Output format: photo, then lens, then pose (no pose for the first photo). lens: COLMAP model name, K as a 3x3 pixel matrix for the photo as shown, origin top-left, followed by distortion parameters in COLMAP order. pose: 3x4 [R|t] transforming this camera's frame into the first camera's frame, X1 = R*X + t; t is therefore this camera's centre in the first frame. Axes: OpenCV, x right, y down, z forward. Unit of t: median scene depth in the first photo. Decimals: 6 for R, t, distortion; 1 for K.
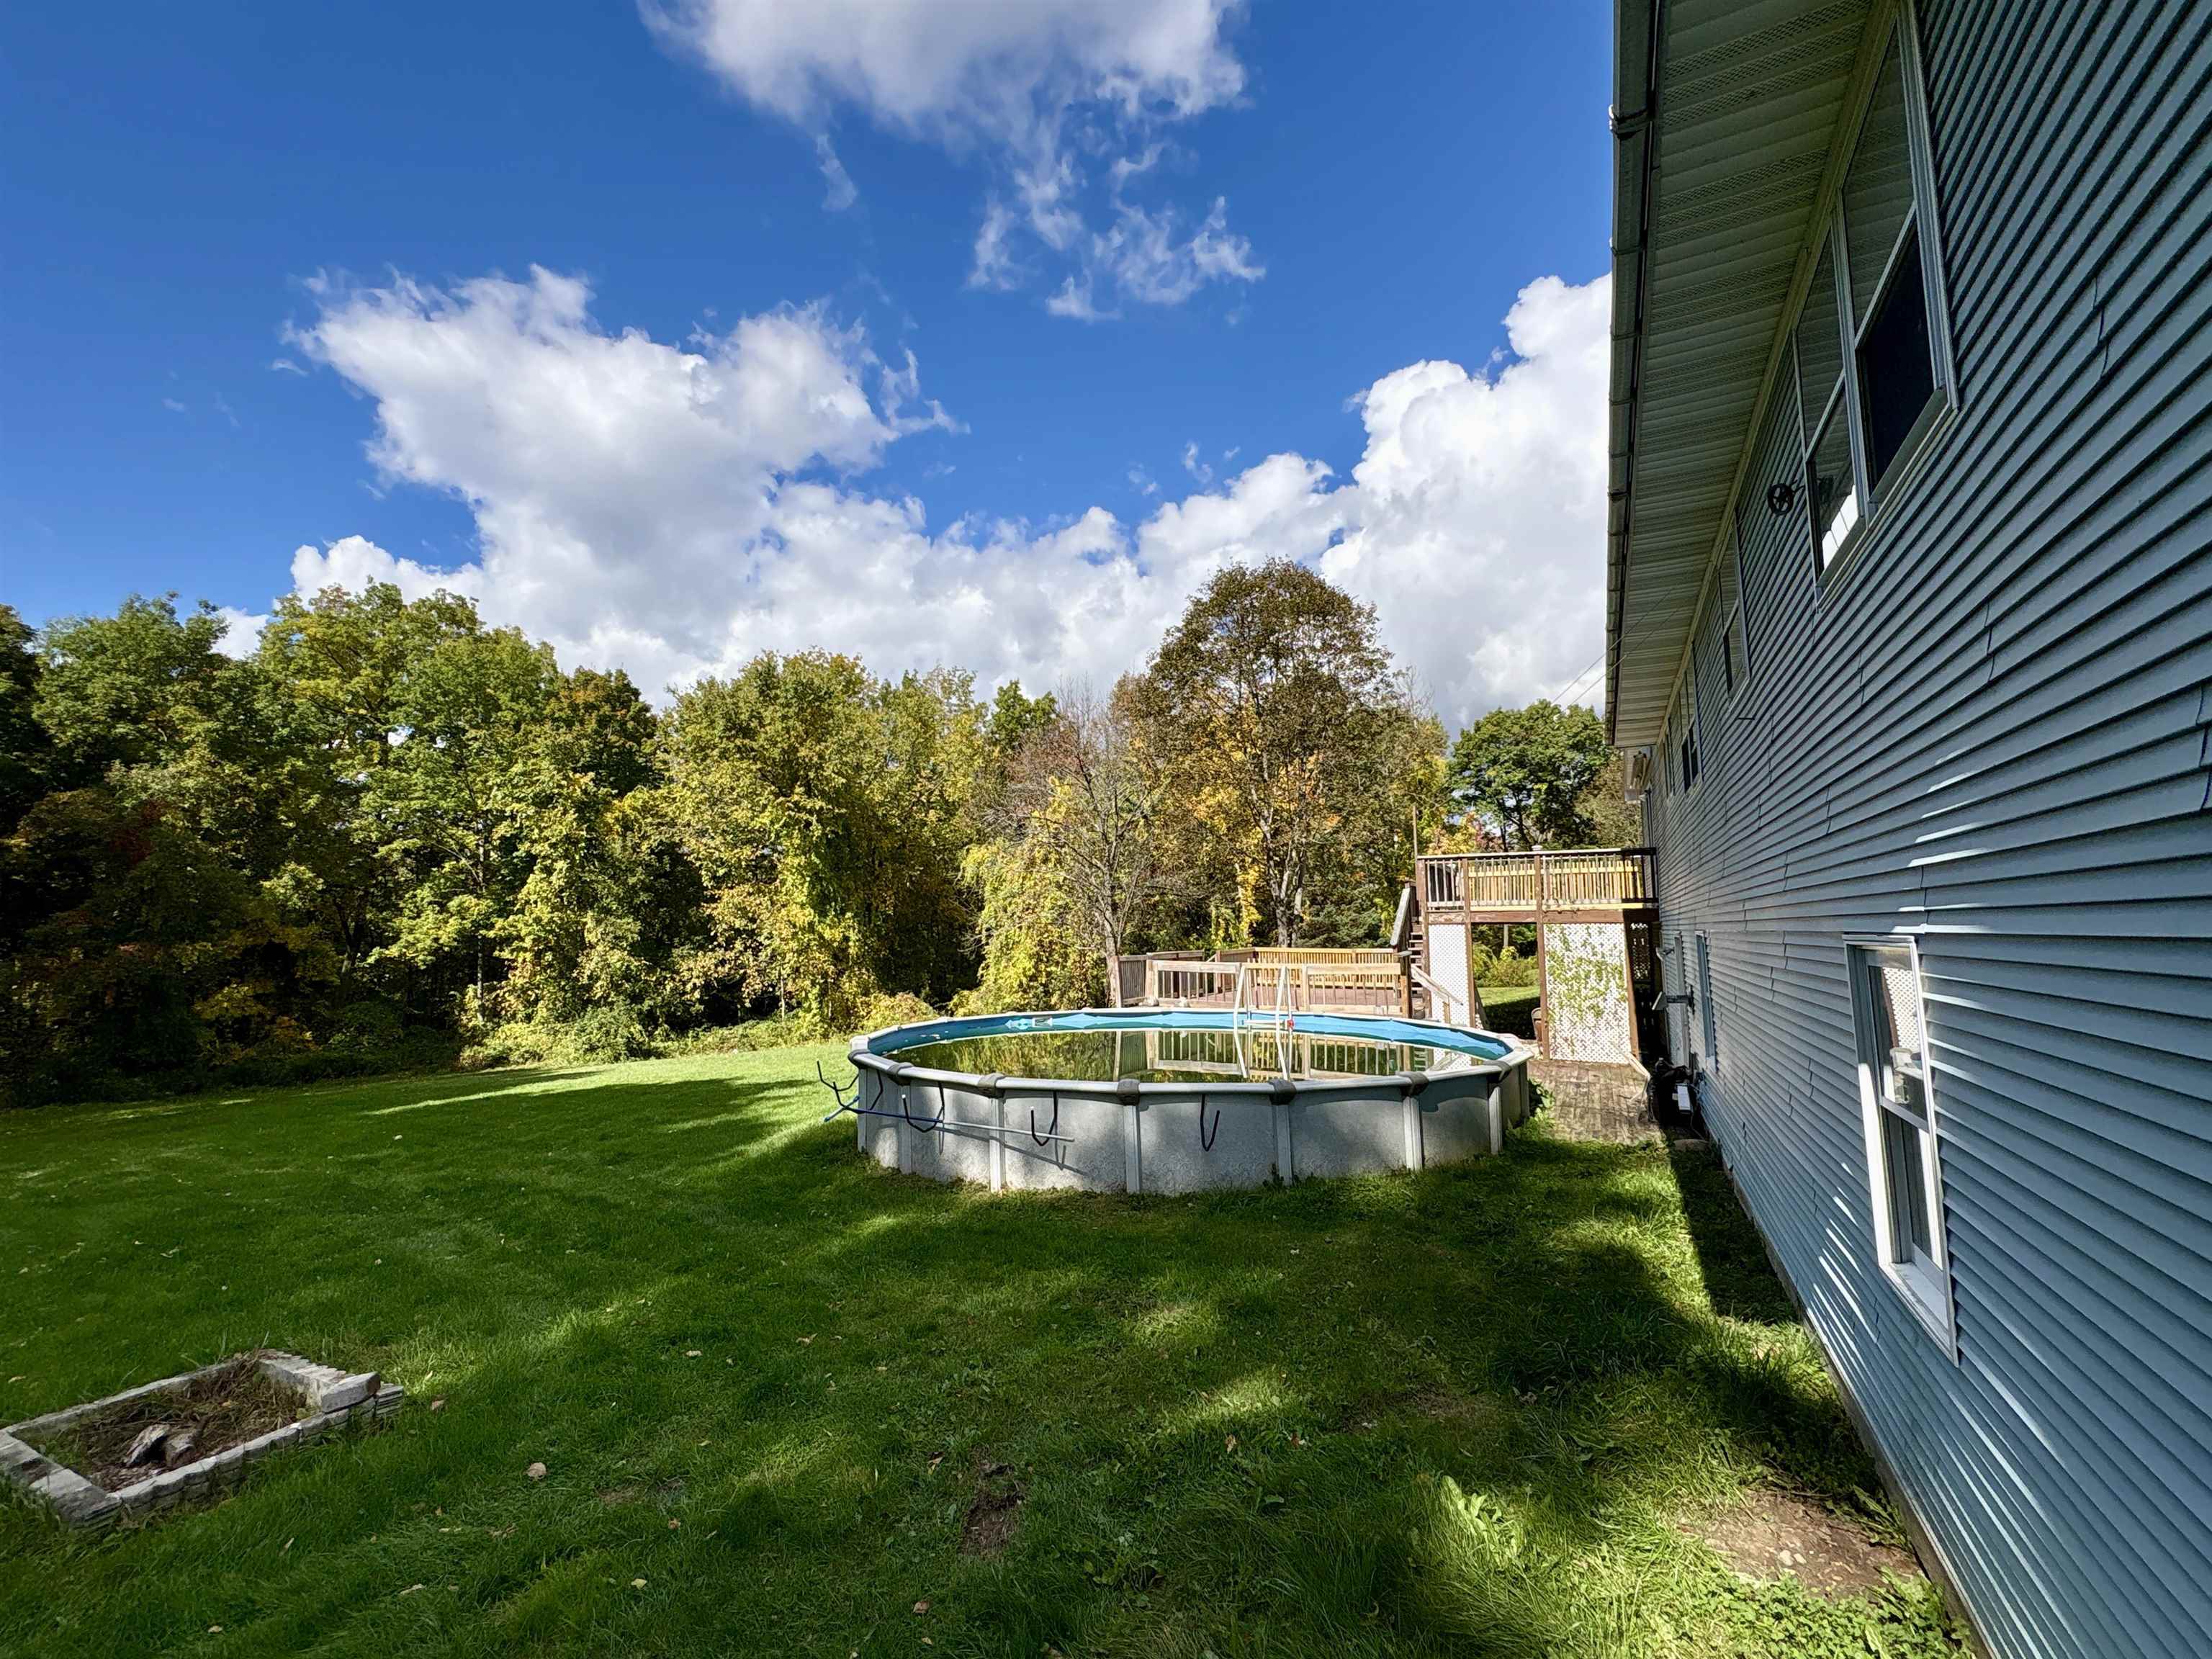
lens RADIAL K [[923.3, 0, 1106.0], [0, 923.3, 829.5], [0, 0, 1]] dist [0.000298, -0.000011]
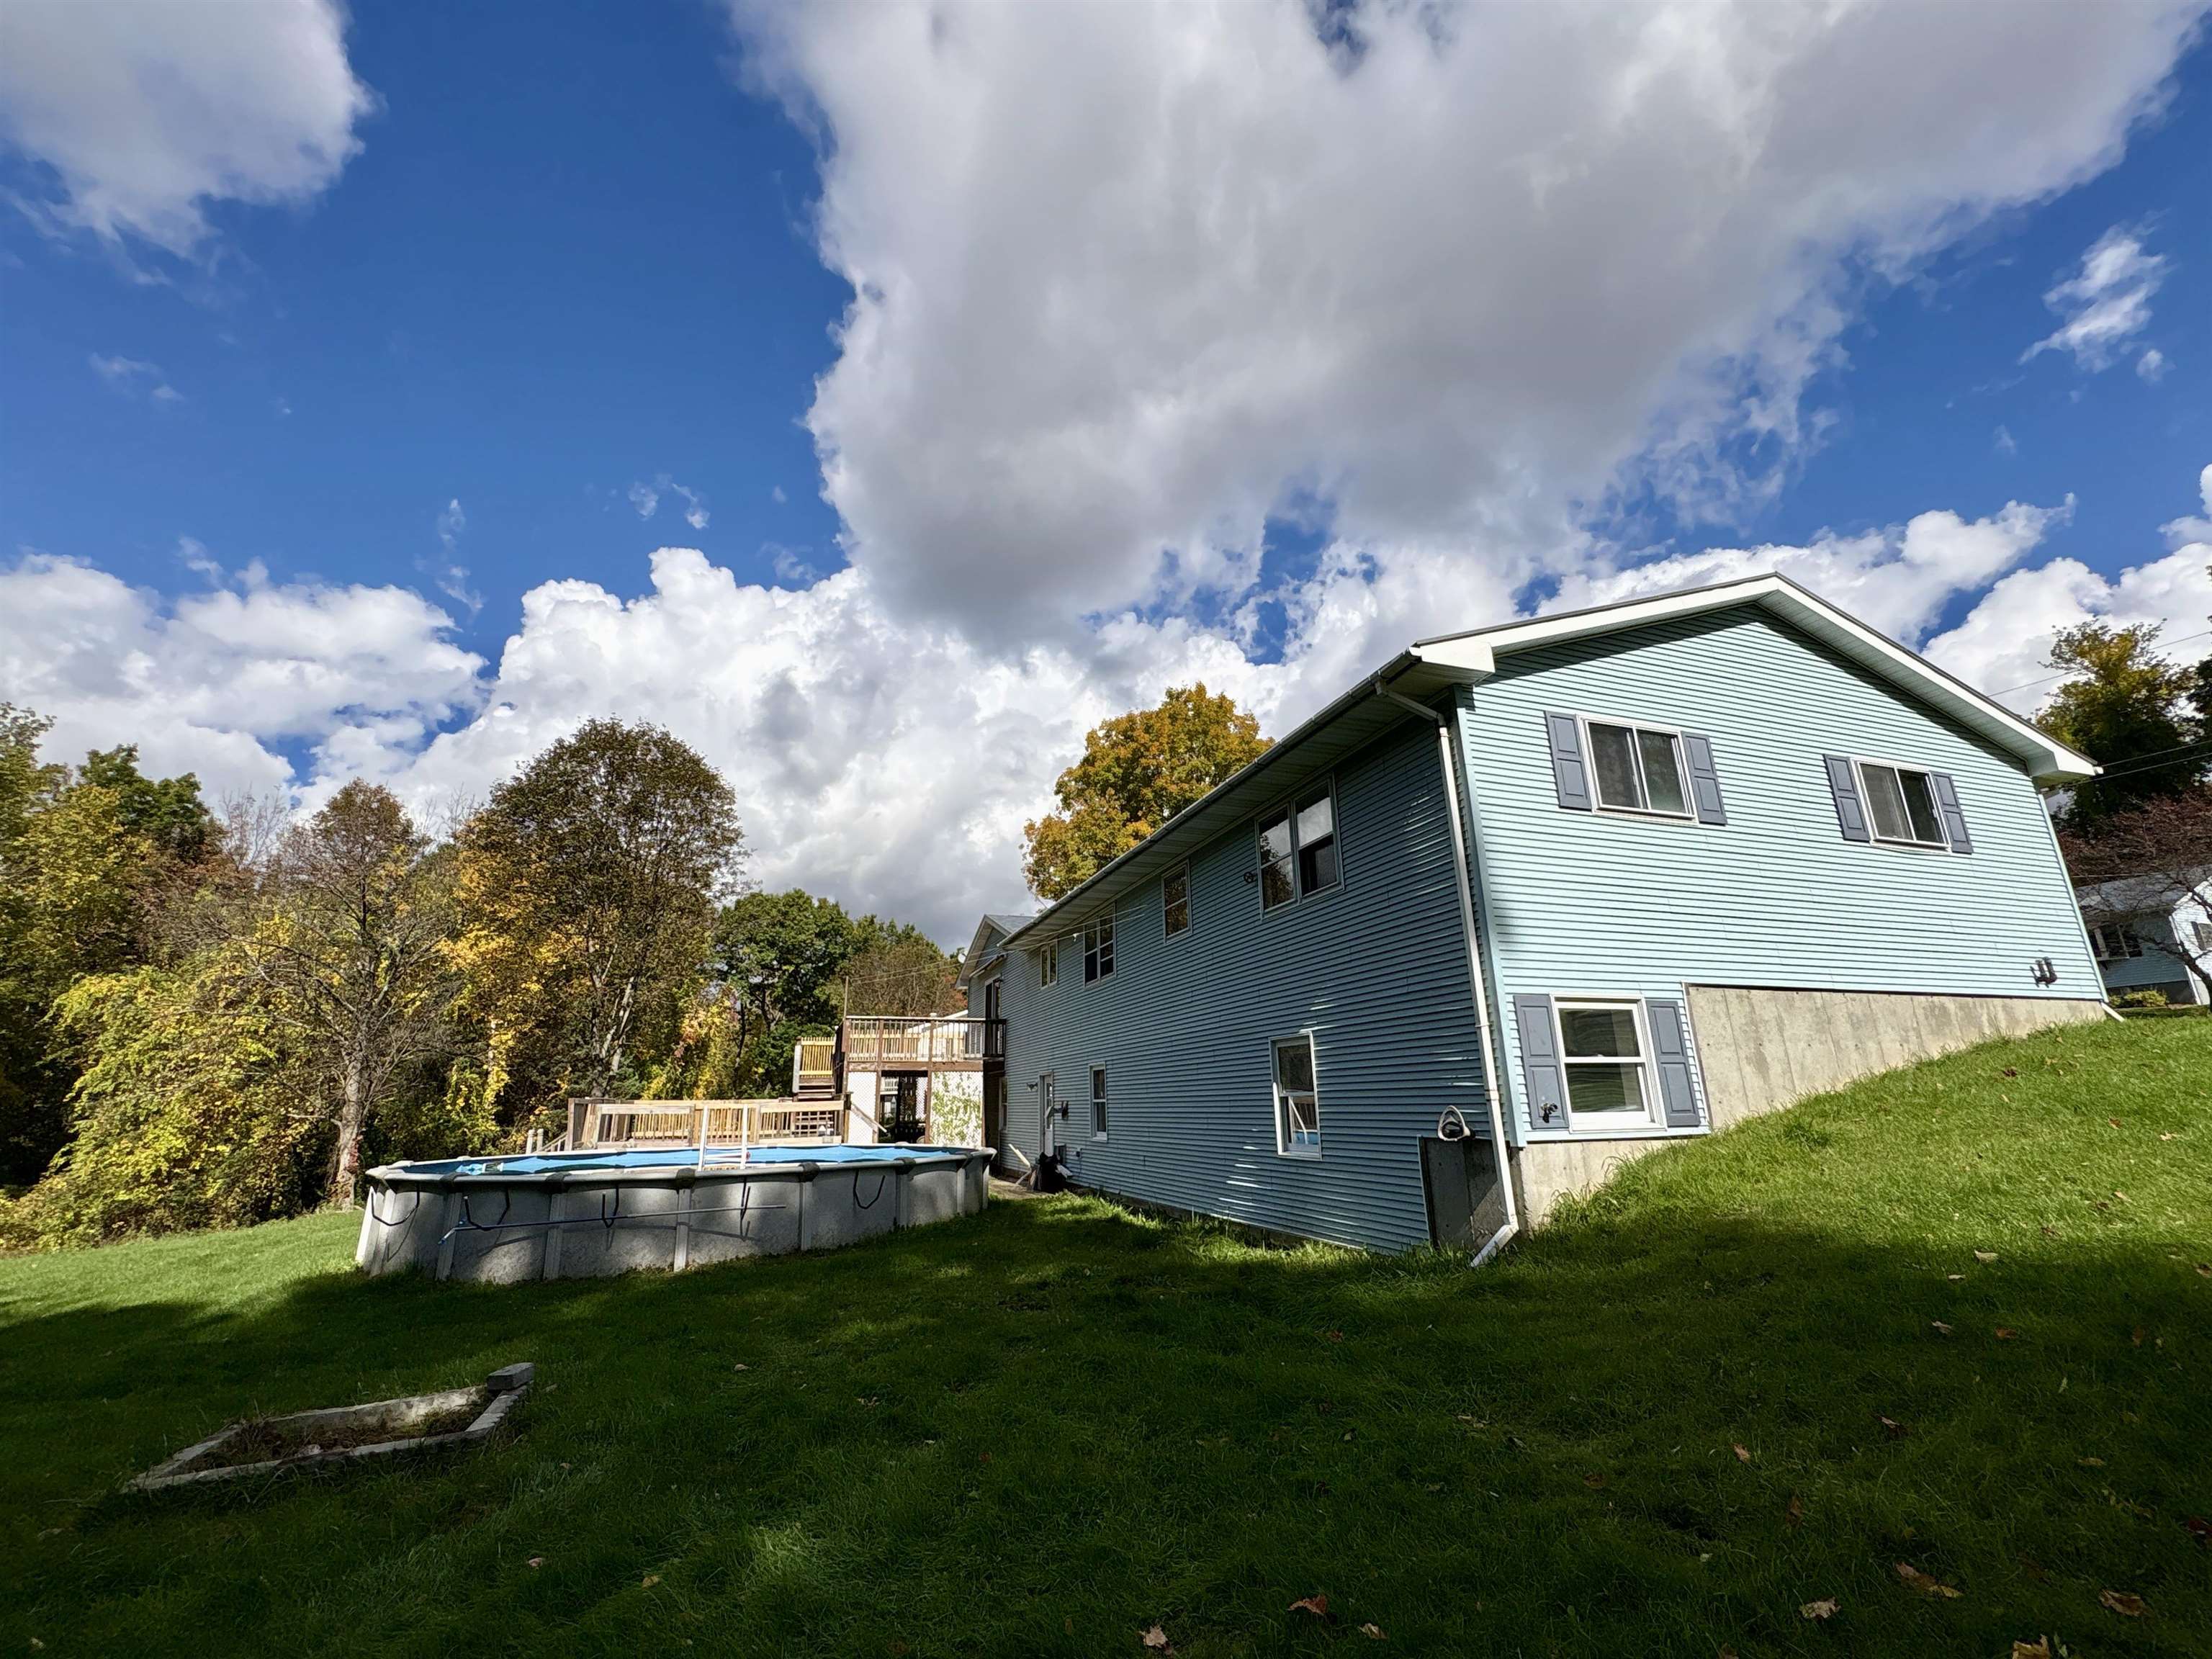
lens RADIAL K [[889.8, 0, 1106.0], [0, 889.8, 829.5], [0, 0, 1]] dist [0.002758, 0.000459]
pose [[0.689774, 0.208265, 0.693425, -0.112554], [-0.069424, 0.972348, -0.222980, 0.009978], [-0.720689, 0.105665, 0.685159, -0.041498]]
